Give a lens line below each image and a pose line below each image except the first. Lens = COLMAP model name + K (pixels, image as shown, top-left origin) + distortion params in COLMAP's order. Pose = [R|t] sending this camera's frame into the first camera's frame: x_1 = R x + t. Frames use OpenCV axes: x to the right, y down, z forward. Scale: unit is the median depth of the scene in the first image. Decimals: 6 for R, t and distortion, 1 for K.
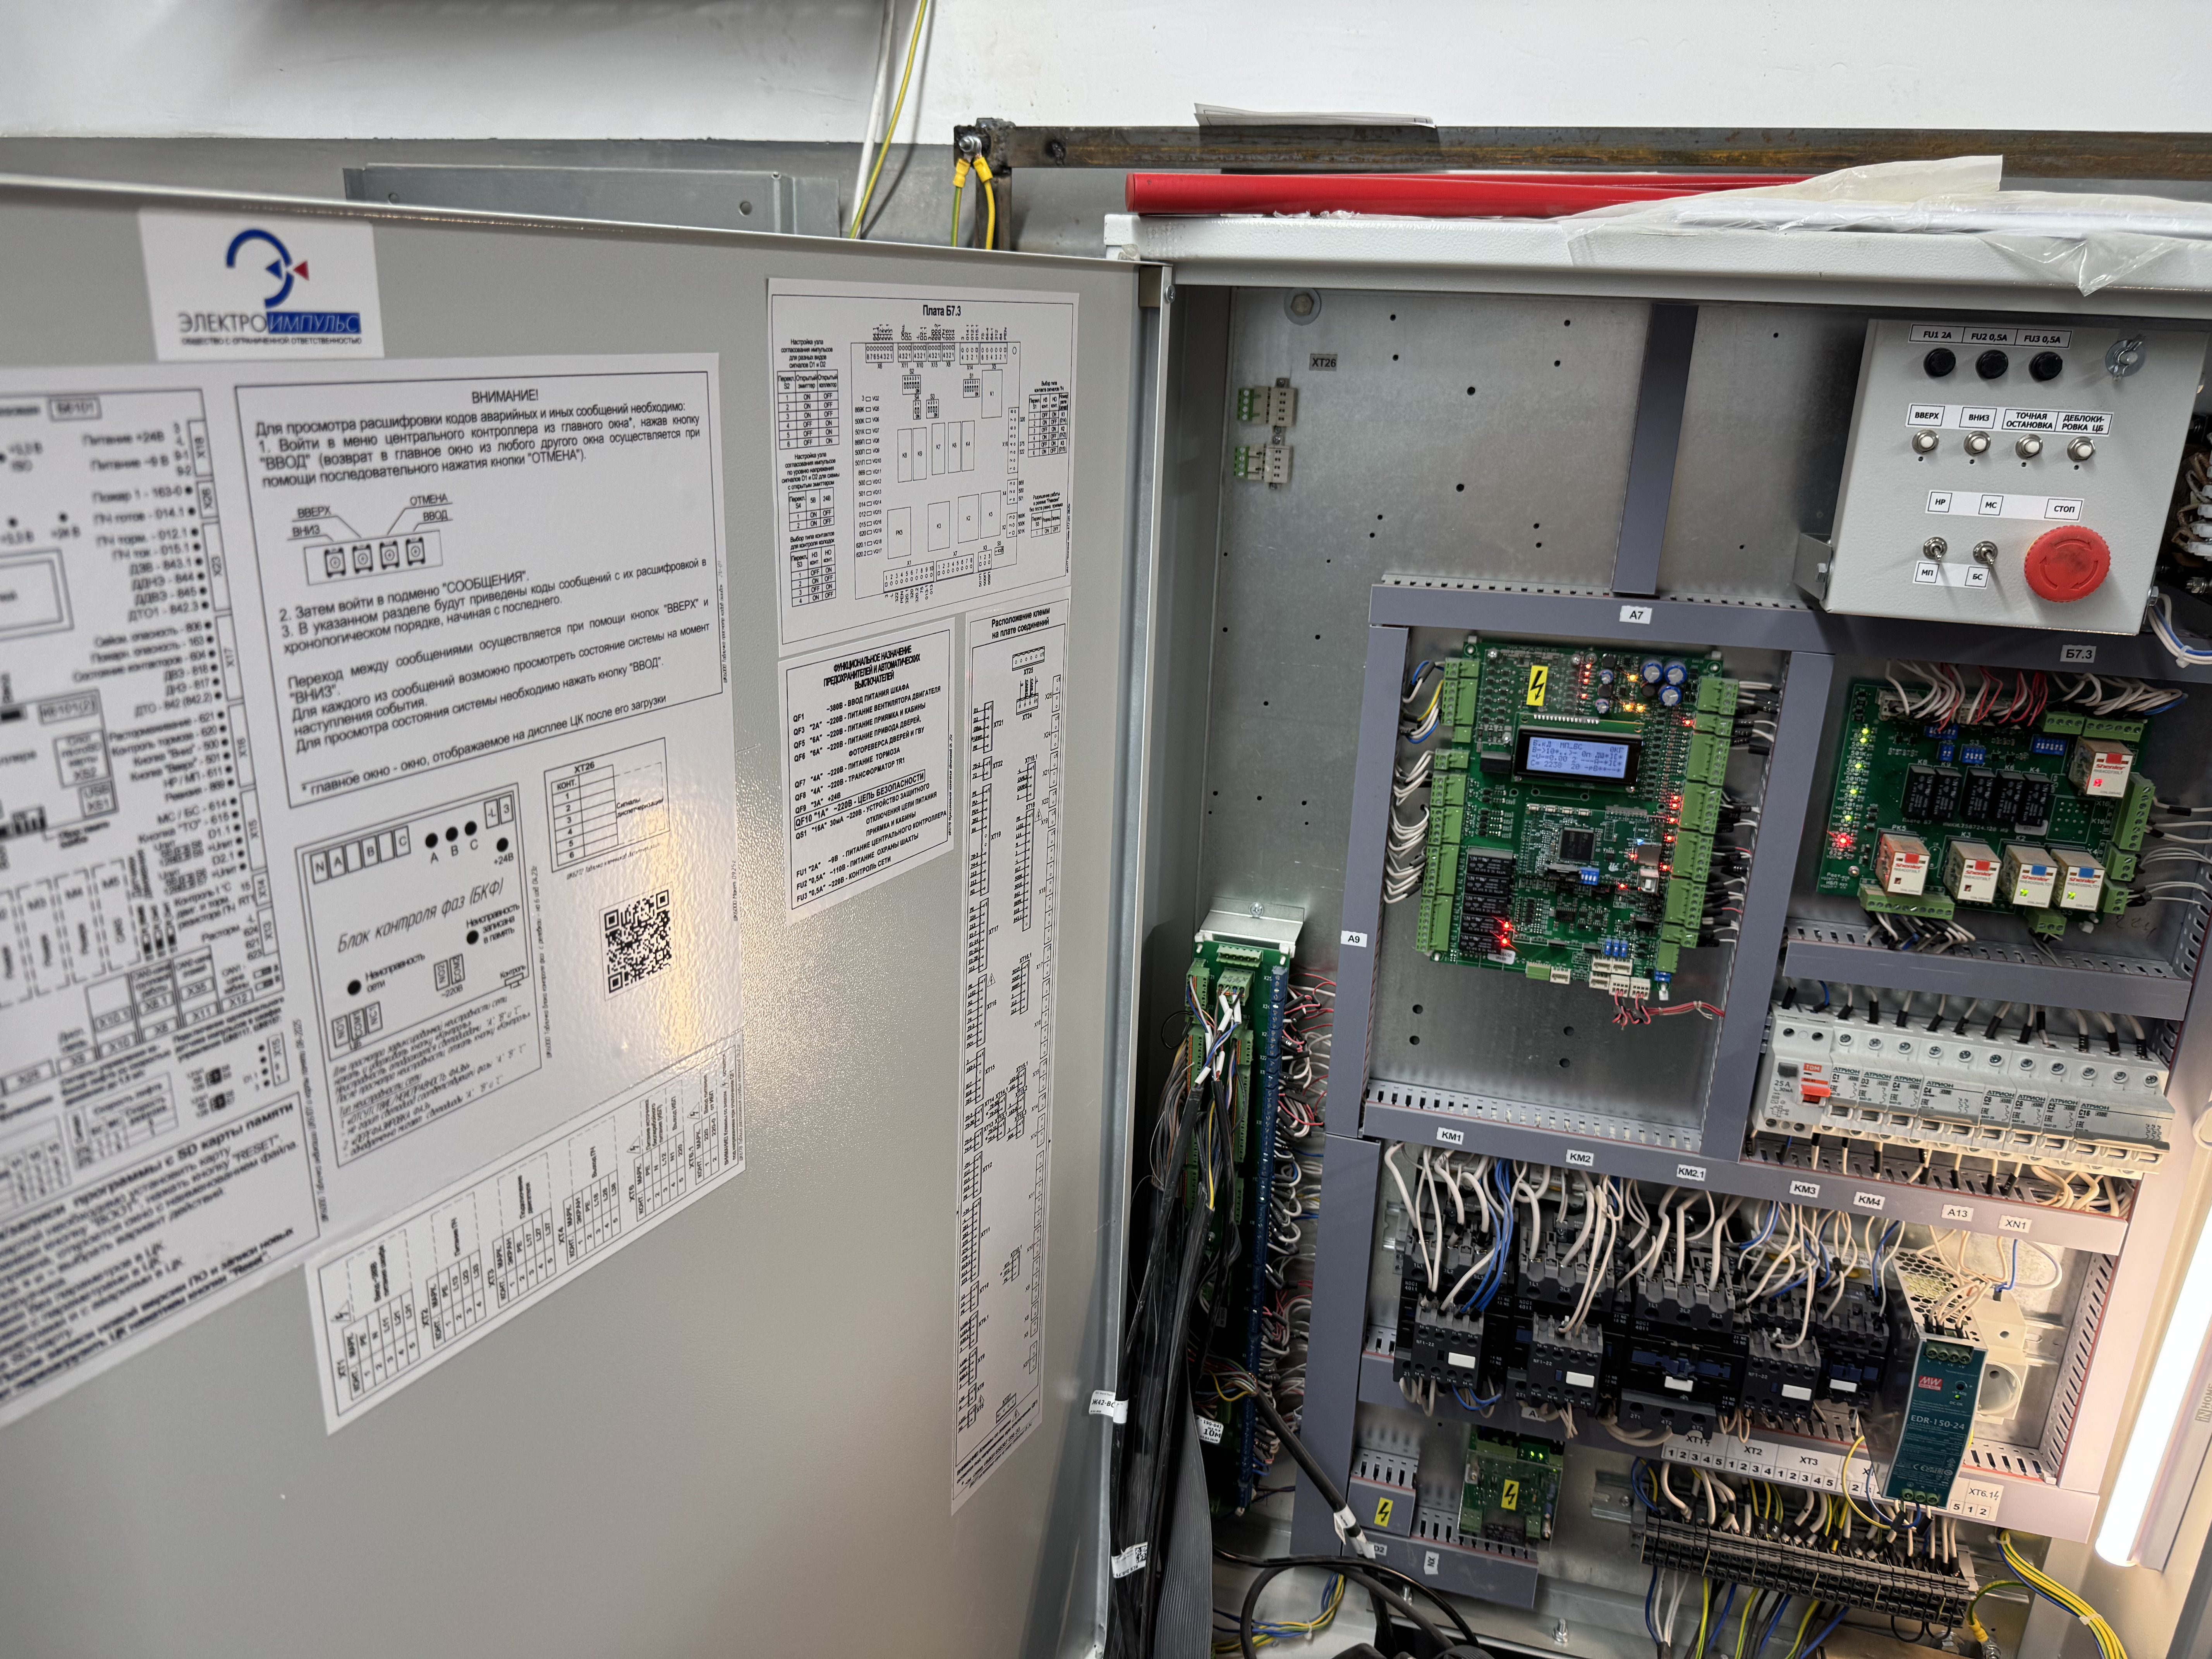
lens RADIAL K [[1593.3, 0, 1140.6], [0, 1593.3, 843.1], [0, 0, 1]] dist [0.043830, -0.088323]
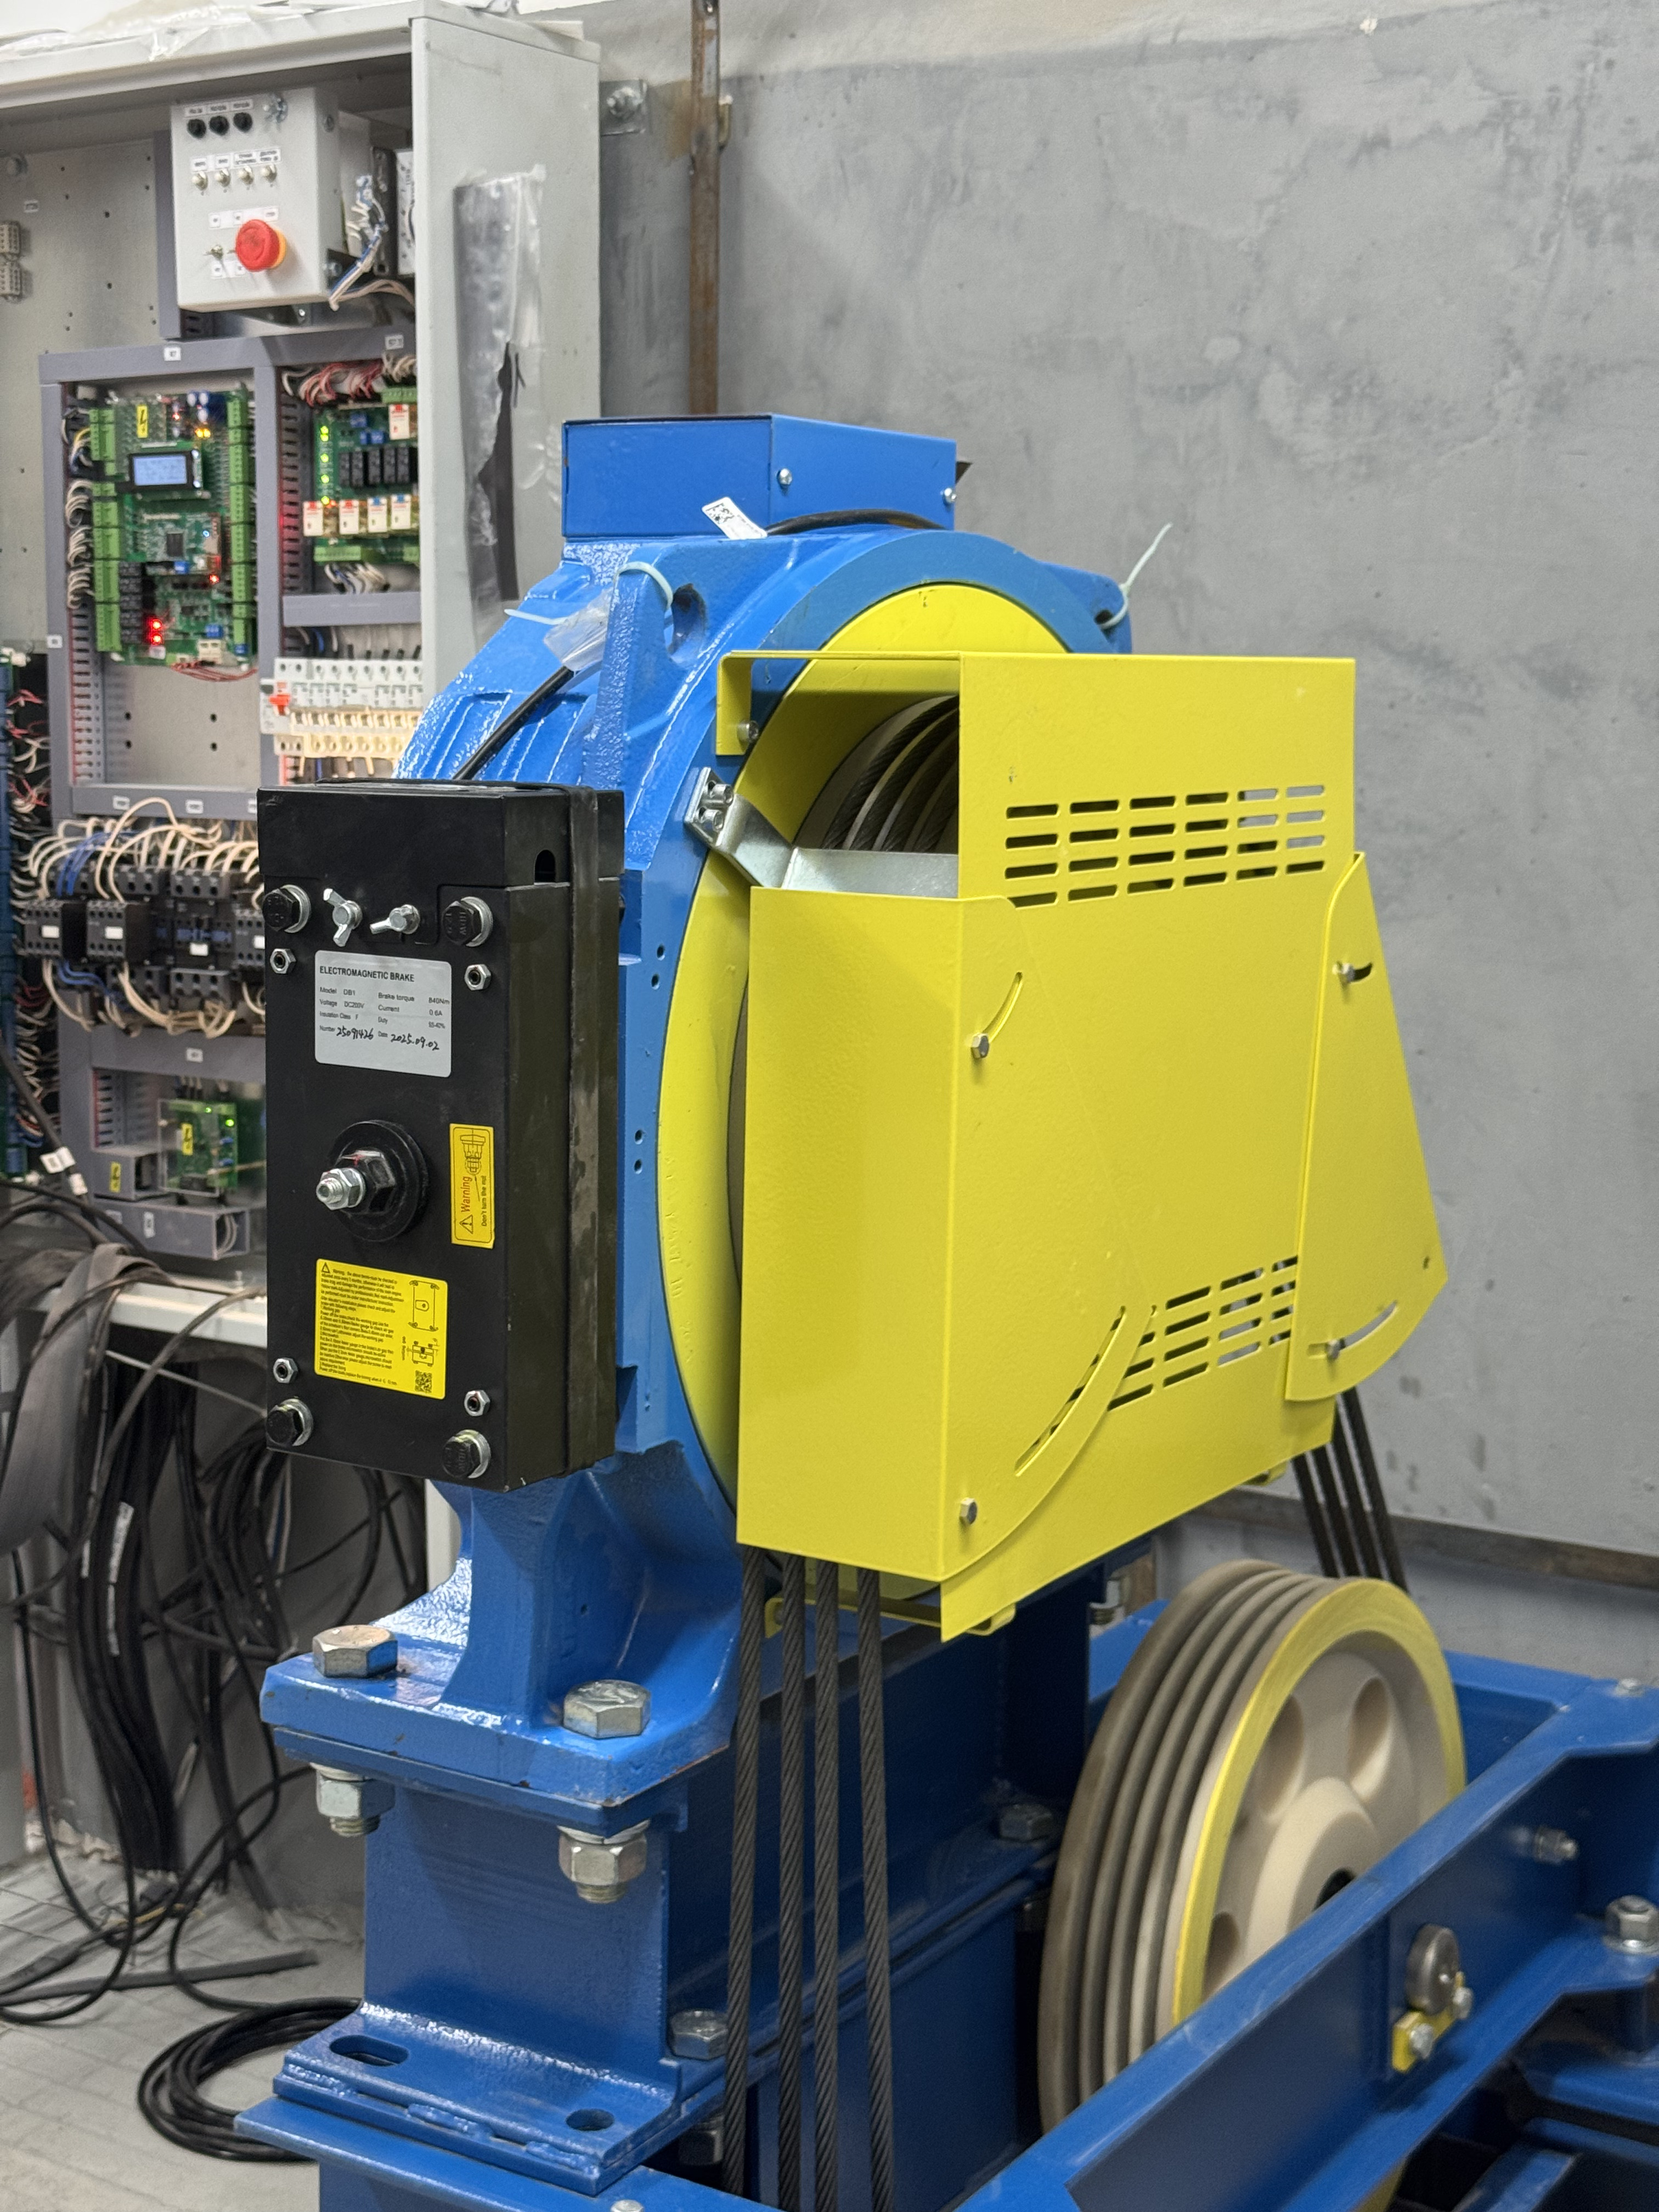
lens RADIAL K [[3068.6, 0, 829.5], [0, 3068.6, 1106.0], [0, 0, 1]] dist [0.049783, -0.065095]
pose [[0.947650, 0.015044, -0.318957, 1.601418], [-0.075556, 0.981087, -0.178211, 0.864367], [0.310244, 0.192981, 0.930864, -1.083413]]
